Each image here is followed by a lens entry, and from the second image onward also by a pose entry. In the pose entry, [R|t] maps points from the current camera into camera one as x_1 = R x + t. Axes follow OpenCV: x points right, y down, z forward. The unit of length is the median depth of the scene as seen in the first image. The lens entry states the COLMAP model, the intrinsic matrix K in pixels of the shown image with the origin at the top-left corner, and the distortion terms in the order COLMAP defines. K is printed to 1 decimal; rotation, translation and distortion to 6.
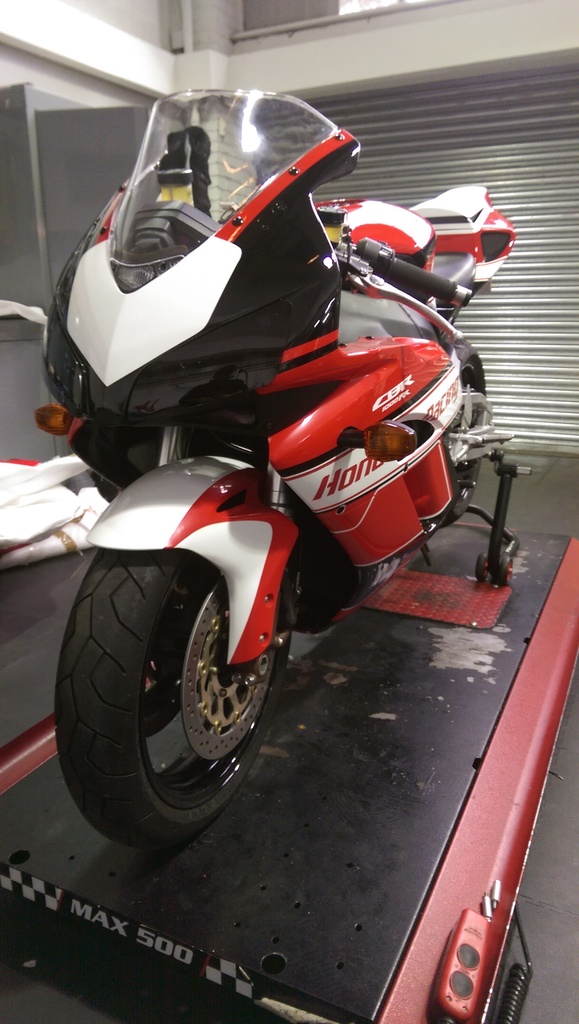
lens RADIAL K [[736.7, 0, 289.5], [0, 736.7, 512.0], [0, 0, 1]] dist [0.077206, -0.101750]
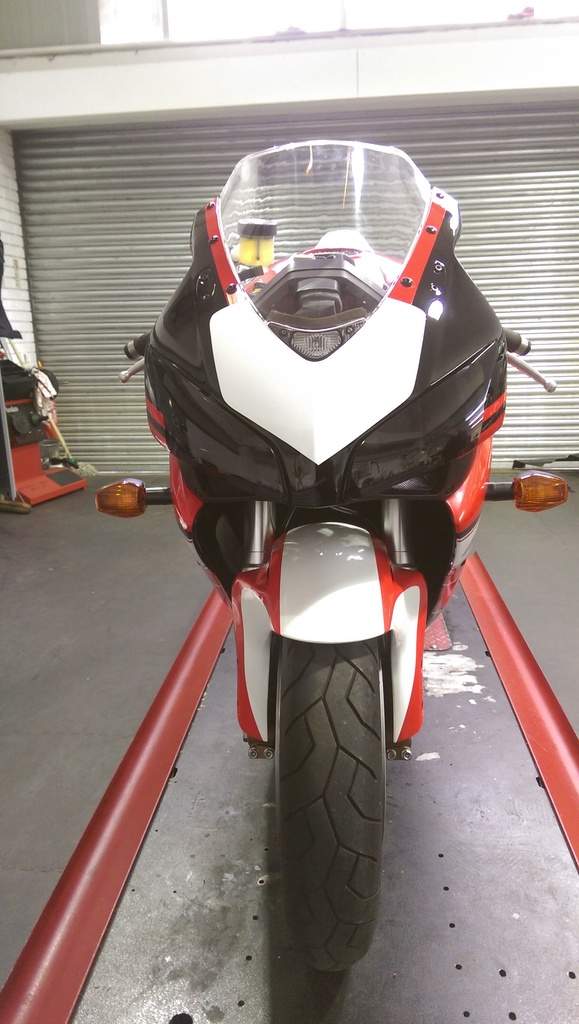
lens RADIAL K [[736.7, 0, 289.5], [0, 736.7, 512.0], [0, 0, 1]] dist [0.077206, -0.101750]
pose [[0.930359, -0.107930, 0.350405, -0.307057], [0.118722, 0.992883, -0.009395, -0.055559], [-0.346897, 0.050342, 0.936551, 0.090375]]
